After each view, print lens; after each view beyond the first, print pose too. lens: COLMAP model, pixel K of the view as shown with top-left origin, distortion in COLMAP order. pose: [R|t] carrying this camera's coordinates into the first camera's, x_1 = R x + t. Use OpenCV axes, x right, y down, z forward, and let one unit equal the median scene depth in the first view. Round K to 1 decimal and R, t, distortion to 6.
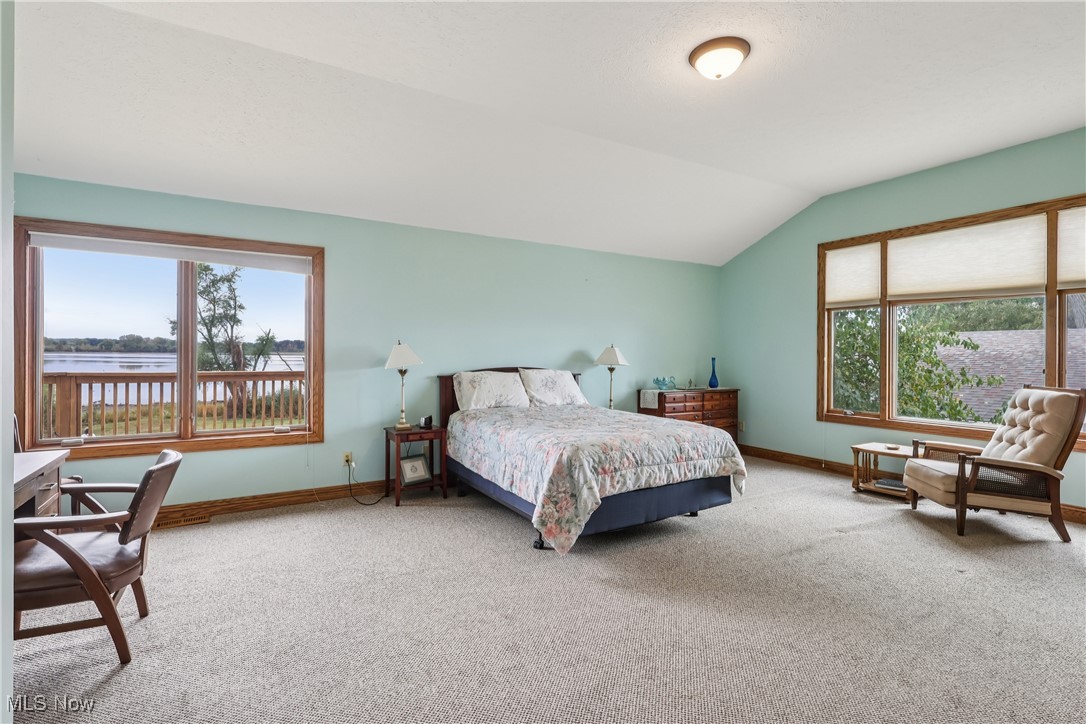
lens RADIAL K [[507.2, 0, 543.4], [0, 507.2, 350.9], [0, 0, 1]] dist [-0.004015, 0.002170]
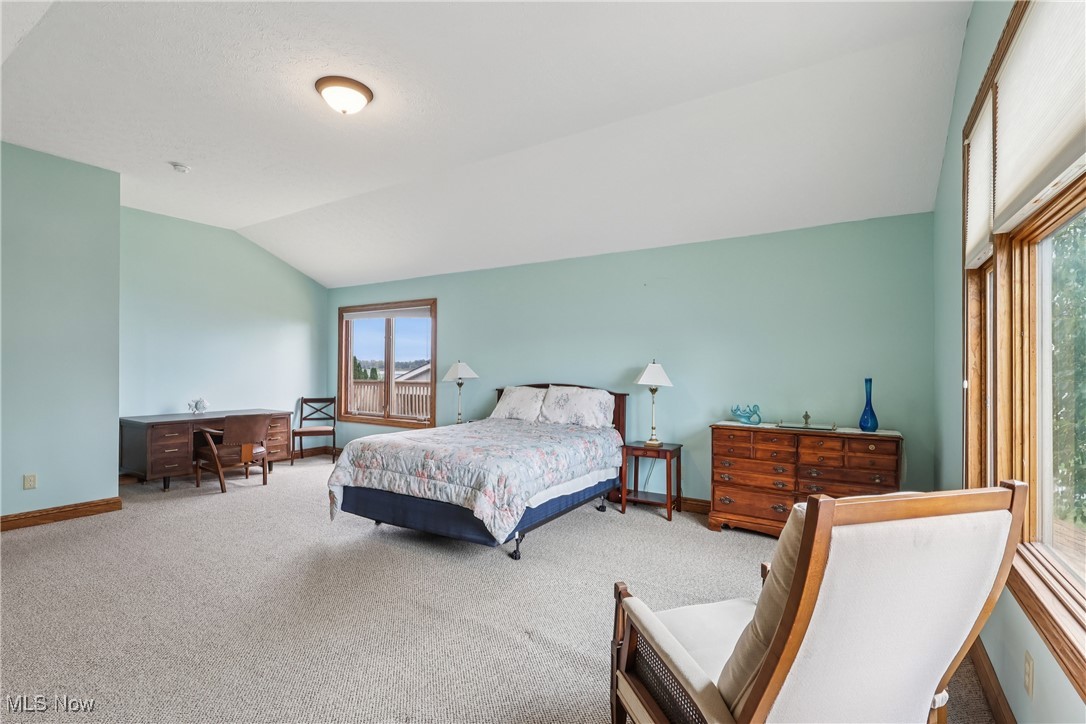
lens RADIAL K [[507.2, 0, 542.3], [0, 507.2, 370.8], [0, 0, 1]] dist [-0.004015, 0.002170]
pose [[0.450143, -0.000938, -0.892956, 1.137872], [-0.001321, 0.999998, -0.001716, 0.010061], [0.892955, 0.001952, 0.450141, 0.686387]]
